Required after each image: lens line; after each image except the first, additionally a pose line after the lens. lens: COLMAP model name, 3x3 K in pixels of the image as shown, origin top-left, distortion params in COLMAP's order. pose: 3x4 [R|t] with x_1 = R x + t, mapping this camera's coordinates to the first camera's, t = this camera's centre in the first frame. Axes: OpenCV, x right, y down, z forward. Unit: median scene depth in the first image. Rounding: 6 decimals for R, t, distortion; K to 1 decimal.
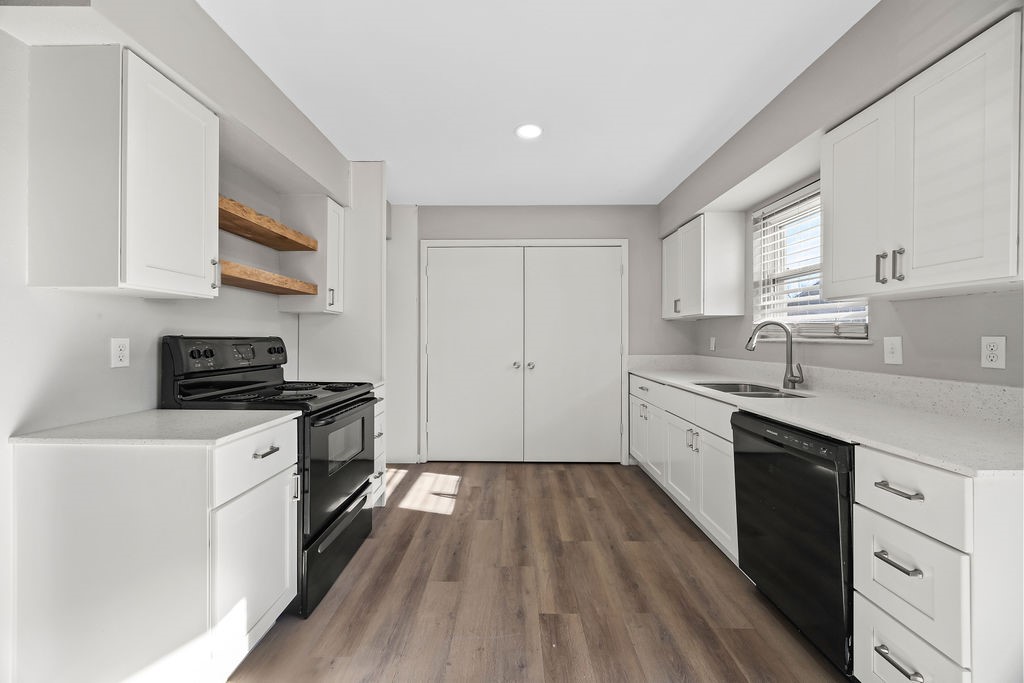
lens RADIAL K [[387.5, 0, 507.2], [0, 387.5, 338.0], [0, 0, 1]] dist [-0.002436, 0.000039]
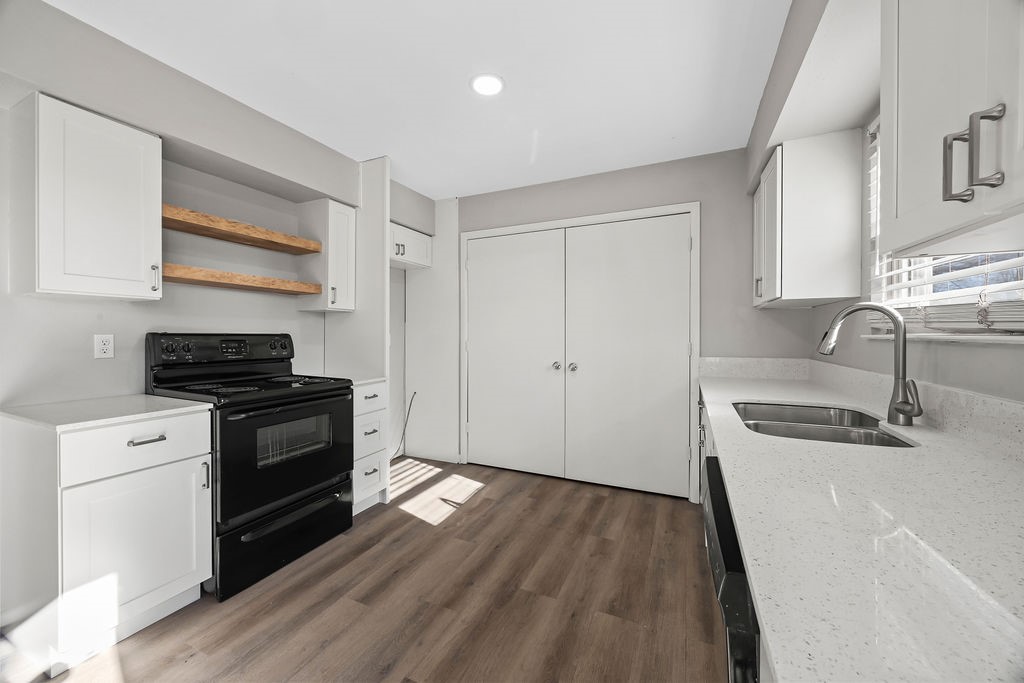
lens RADIAL K [[387.5, 0, 507.2], [0, 387.5, 338.0], [0, 0, 1]] dist [-0.002436, 0.000039]
pose [[0.912841, 0.002293, -0.408308, 0.435927], [0.000811, 0.999972, 0.007430, 0.002047], [0.408314, -0.007114, 0.912814, 0.259986]]
